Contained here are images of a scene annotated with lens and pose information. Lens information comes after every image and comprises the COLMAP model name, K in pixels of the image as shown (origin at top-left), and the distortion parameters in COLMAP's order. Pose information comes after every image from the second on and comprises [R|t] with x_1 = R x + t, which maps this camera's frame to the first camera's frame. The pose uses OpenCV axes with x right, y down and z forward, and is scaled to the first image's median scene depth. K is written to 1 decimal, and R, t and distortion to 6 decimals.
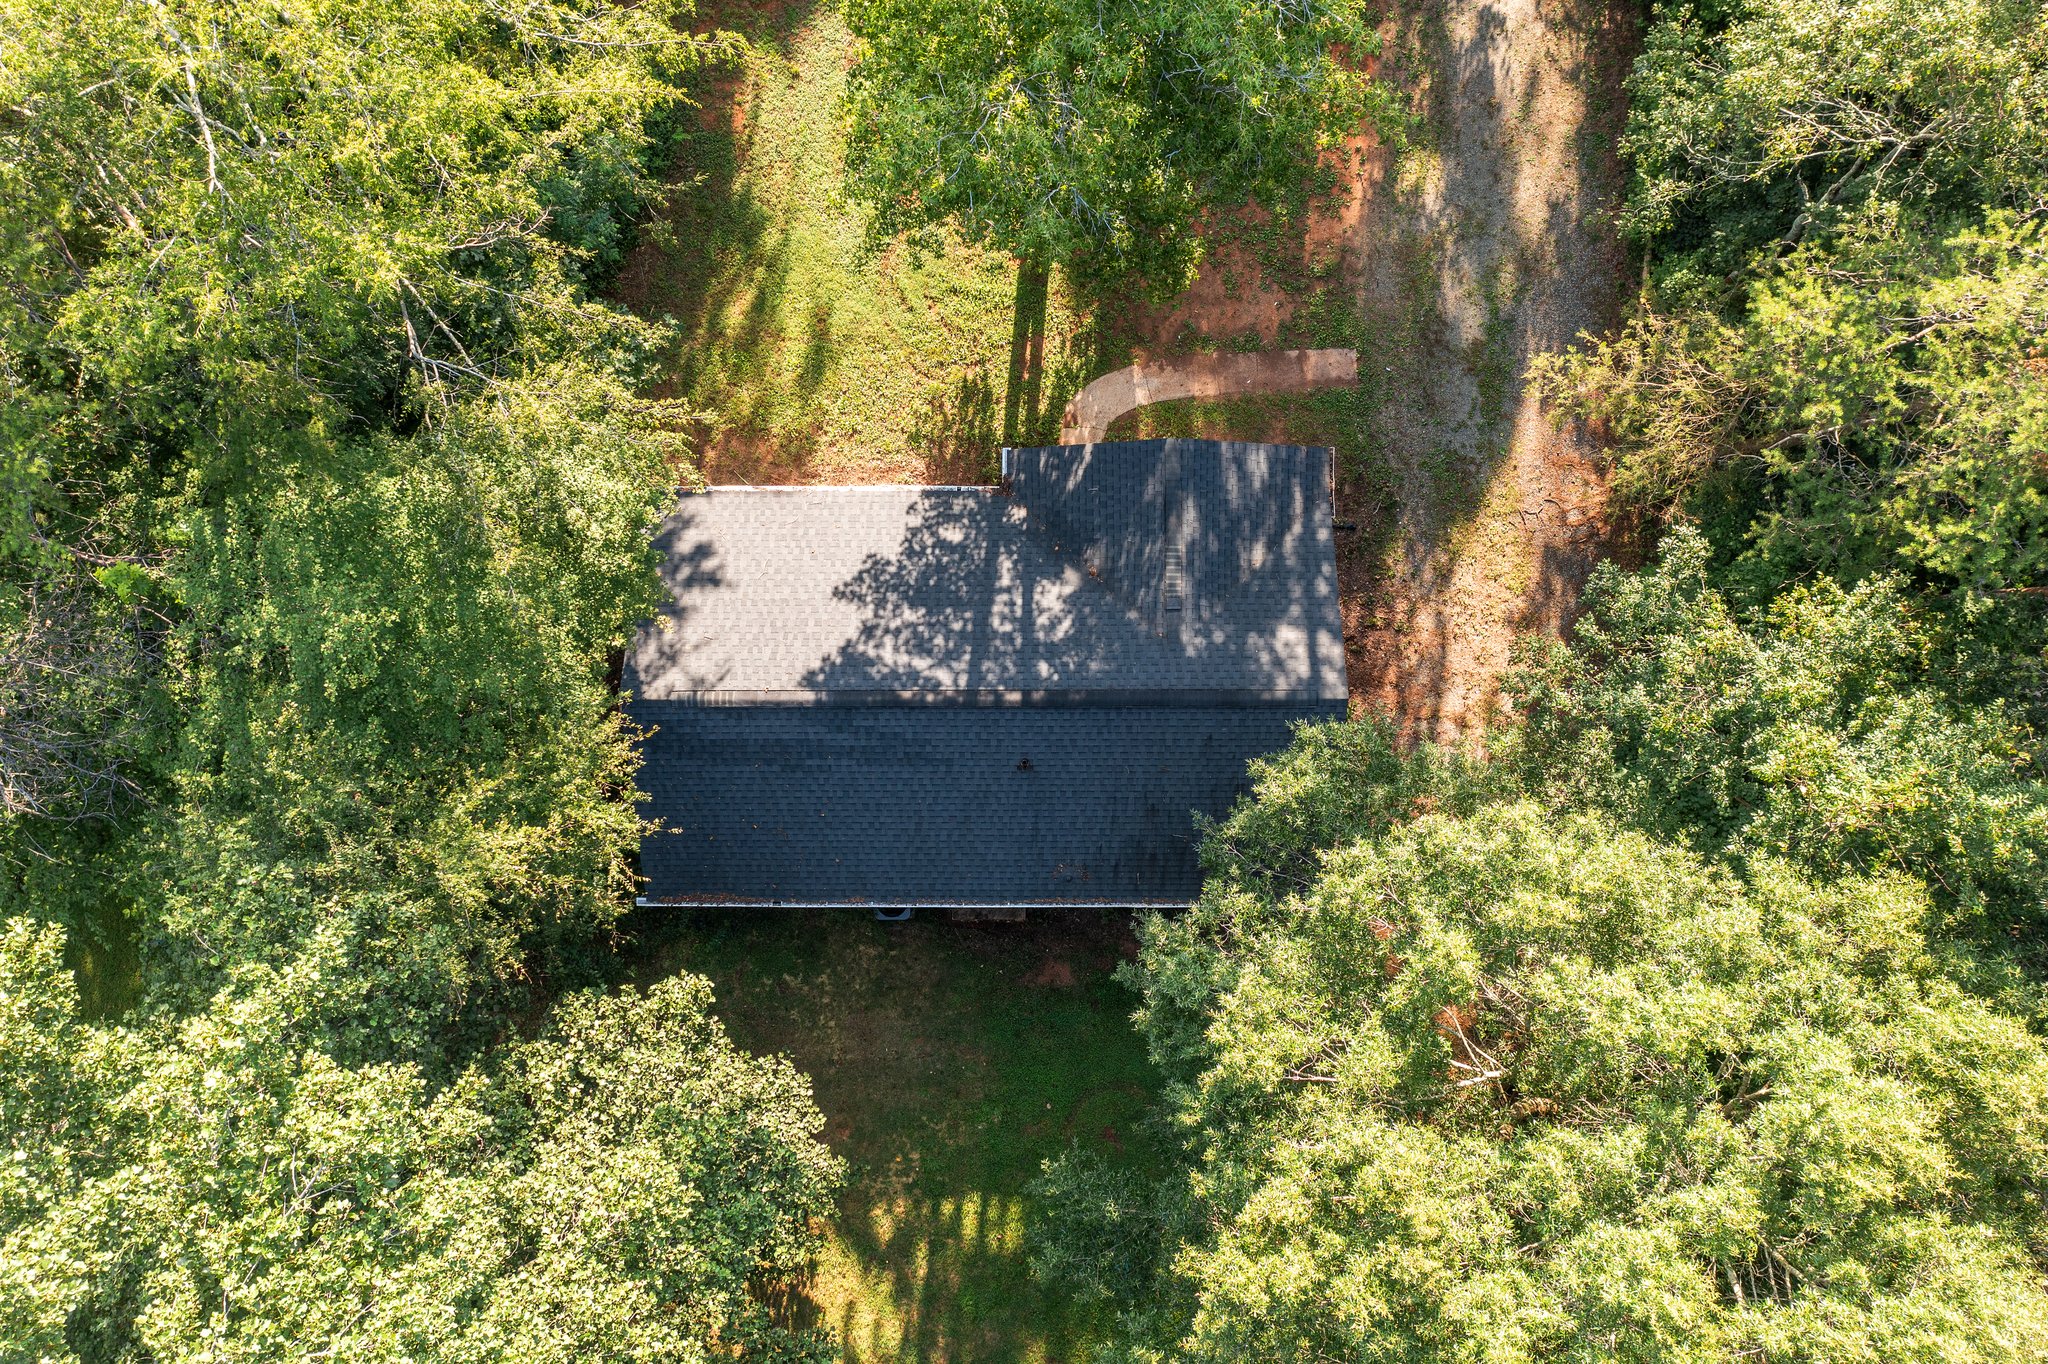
lens RADIAL K [[1661.8, 0, 1029.5], [0, 1661.8, 683.0], [0, 0, 1]] dist [0.000068, 0.001056]
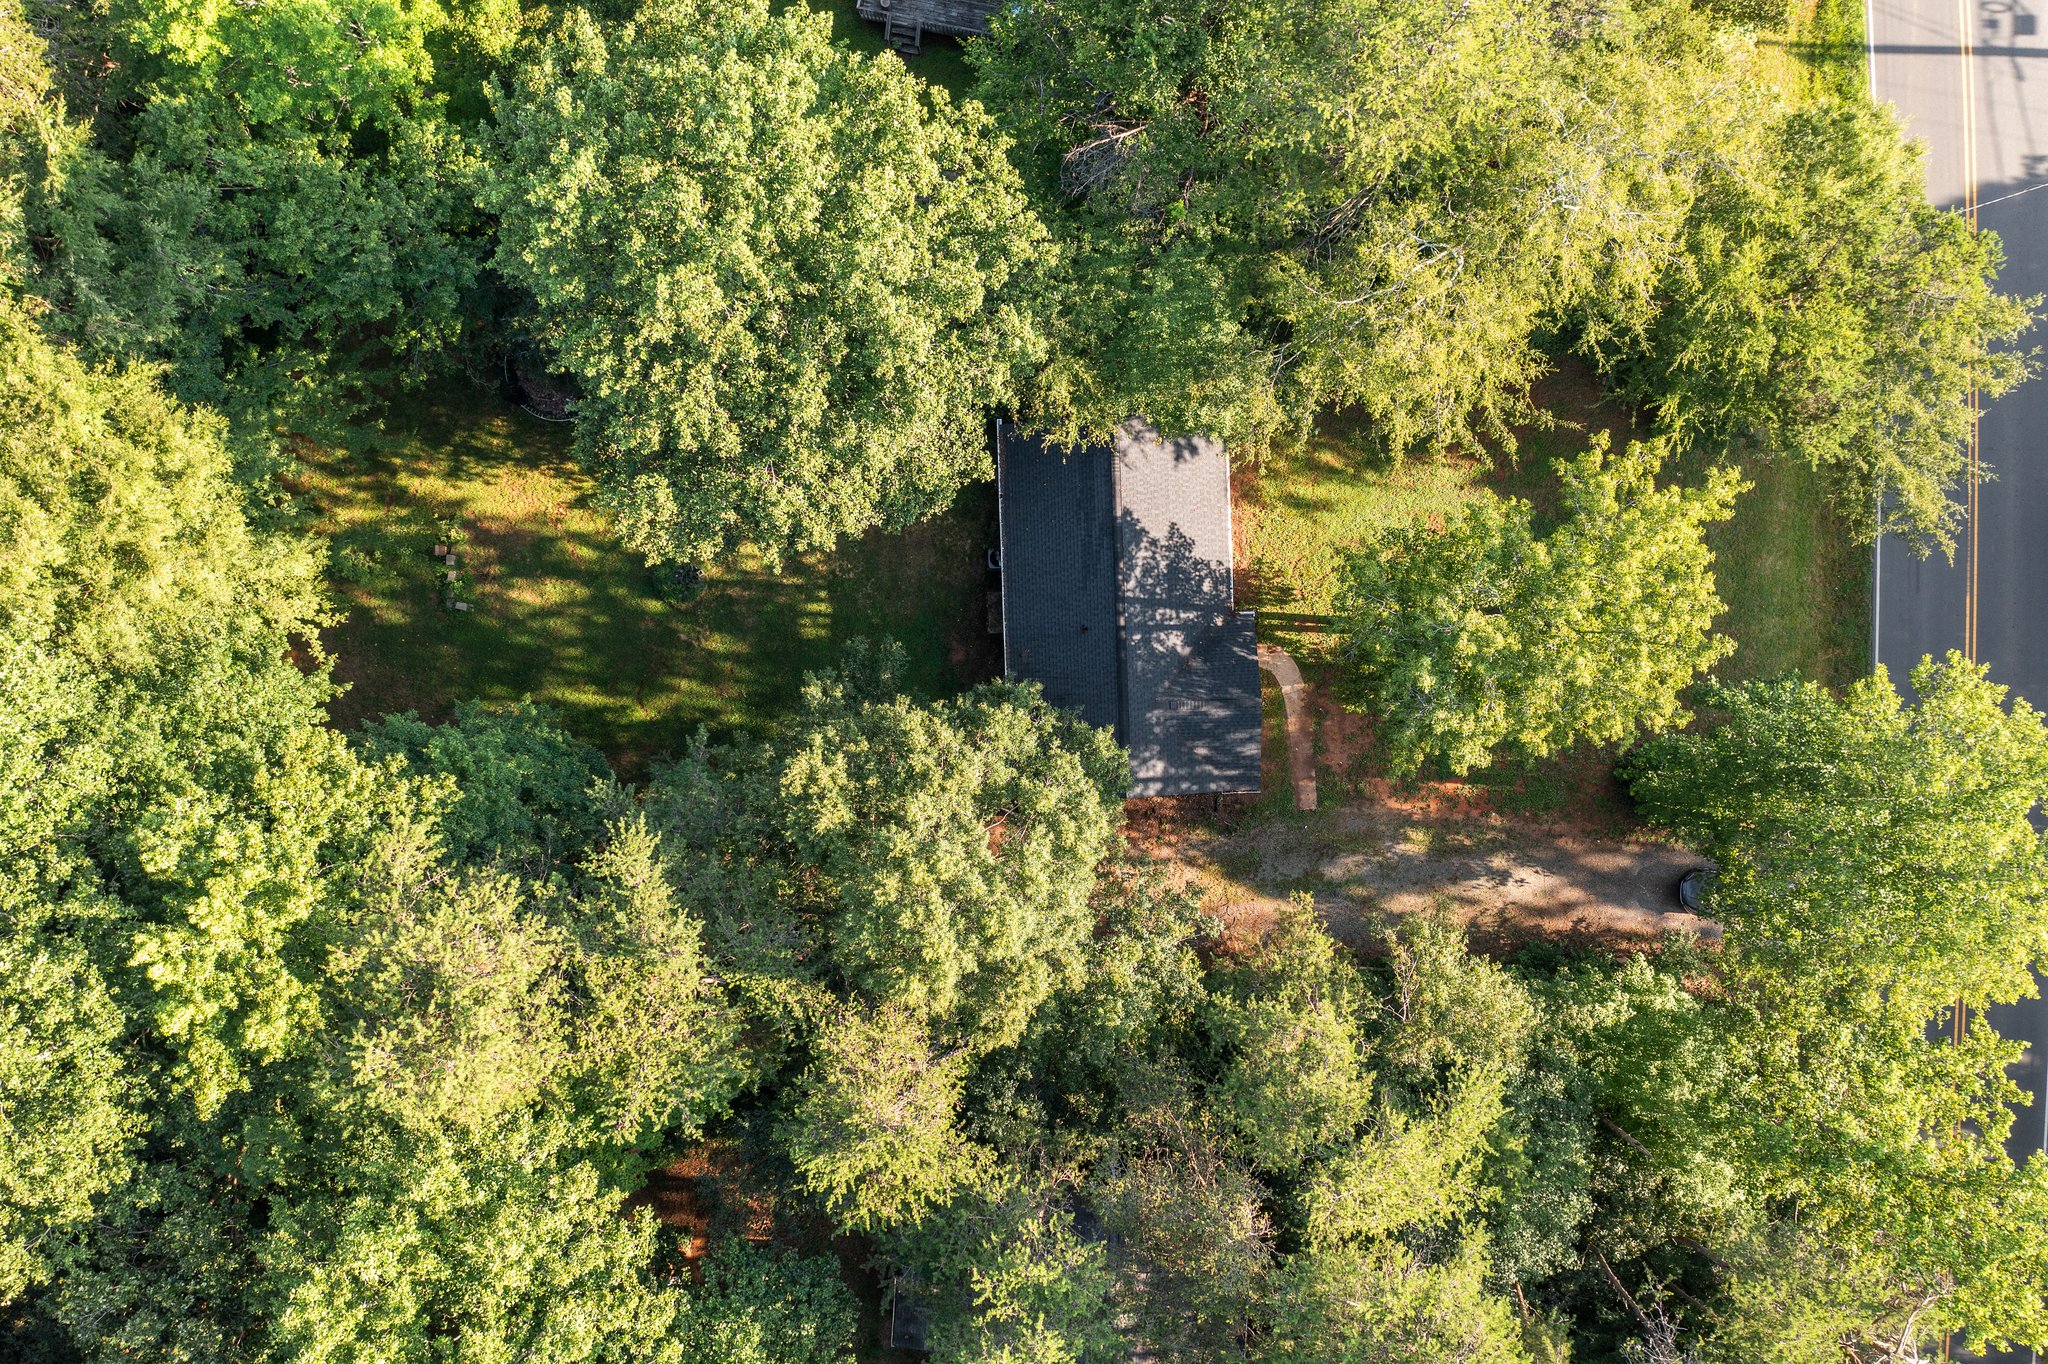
lens RADIAL K [[1661.8, 0, 1026.4], [0, 1661.8, 676.0], [0, 0, 1]] dist [0.000068, 0.001056]
pose [[0.032215, 0.999370, 0.014880, 0.019830], [-0.999432, 0.032063, 0.010333, 0.095116], [0.009849, -0.015204, 0.999836, -0.850098]]
